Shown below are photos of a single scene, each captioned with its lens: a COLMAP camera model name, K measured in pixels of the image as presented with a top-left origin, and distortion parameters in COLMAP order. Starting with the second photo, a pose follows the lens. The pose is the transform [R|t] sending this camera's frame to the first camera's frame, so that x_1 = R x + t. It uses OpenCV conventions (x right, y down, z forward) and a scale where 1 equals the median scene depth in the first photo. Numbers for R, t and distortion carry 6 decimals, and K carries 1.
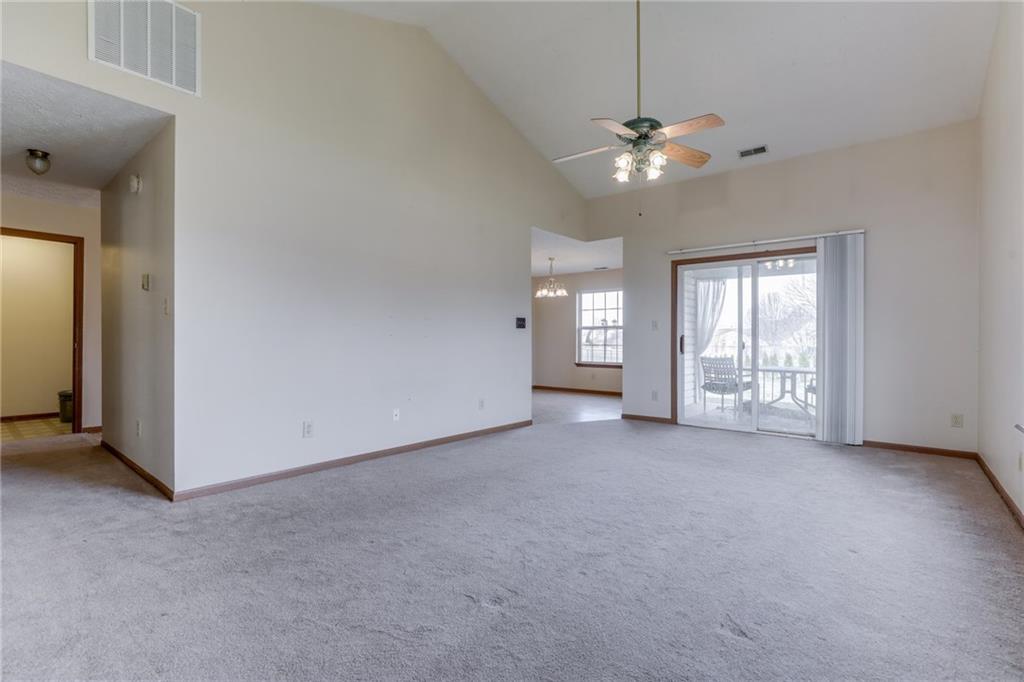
lens RADIAL K [[468.8, 0, 510.4], [0, 468.8, 336.2], [0, 0, 1]] dist [-0.000236, -0.000003]
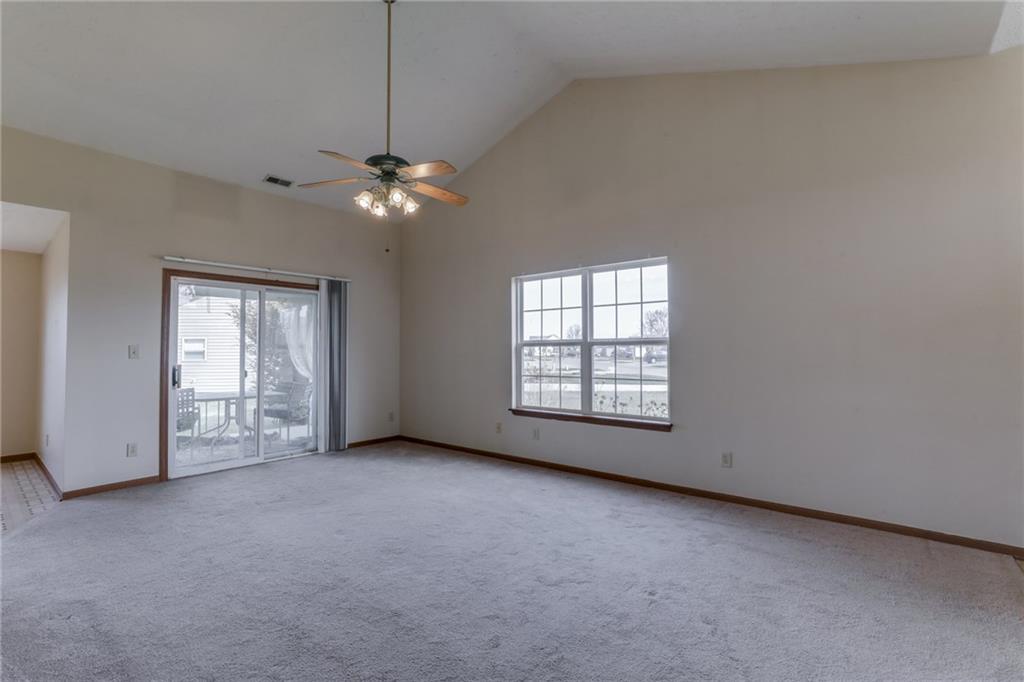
lens RADIAL K [[466.5, 0, 512.0], [0, 466.5, 341.0], [0, 0, 1]] dist [-0.001976, -0.000161]
pose [[0.013387, 0.016144, 0.999780, -0.436949], [-0.002220, 0.999868, -0.016116, -0.032694], [-0.999908, -0.002004, 0.013421, 0.450083]]
